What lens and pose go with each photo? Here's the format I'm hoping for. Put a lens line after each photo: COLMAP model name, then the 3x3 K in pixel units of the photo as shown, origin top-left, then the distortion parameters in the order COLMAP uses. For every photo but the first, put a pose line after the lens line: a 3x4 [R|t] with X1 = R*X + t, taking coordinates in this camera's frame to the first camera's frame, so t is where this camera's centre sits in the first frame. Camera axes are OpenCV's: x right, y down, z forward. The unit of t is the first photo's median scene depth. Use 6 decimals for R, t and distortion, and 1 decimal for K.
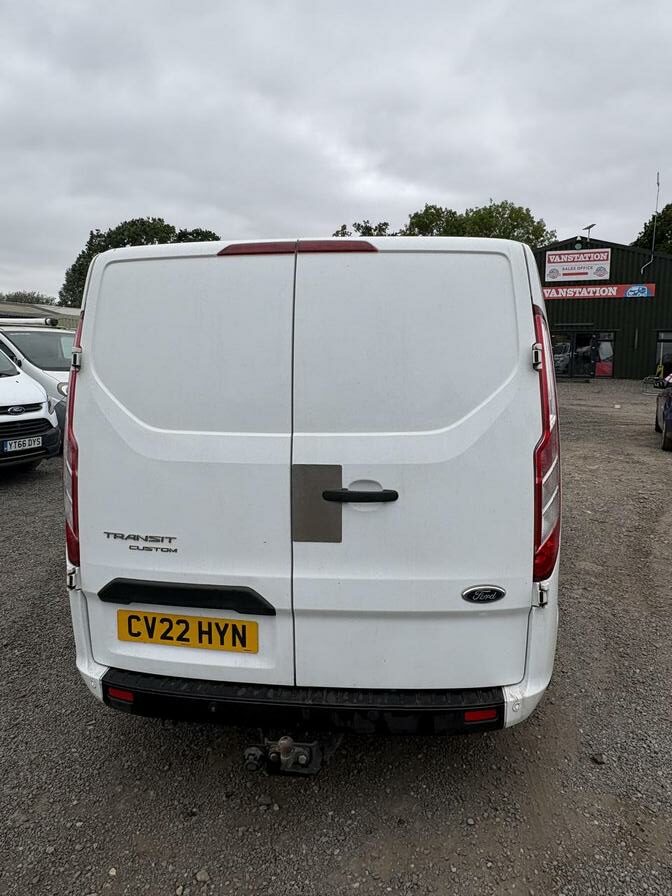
lens RADIAL K [[627.9, 0, 338.4], [0, 627.9, 437.7], [0, 0, 1]] dist [-0.003220, 0.001540]
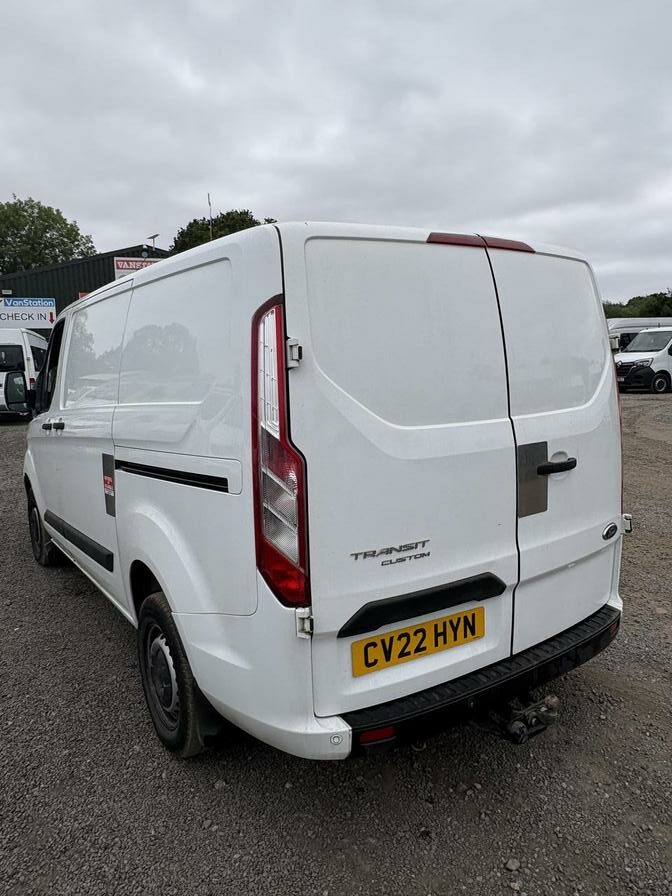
lens RADIAL K [[626.5, 0, 352.6], [0, 626.5, 439.4], [0, 0, 1]] dist [0.000845, 0.000944]
pose [[0.757933, -0.106741, 0.643540, -0.913268], [0.112185, 0.993152, 0.032604, -0.032700], [-0.642613, 0.047484, 0.764718, 0.342845]]
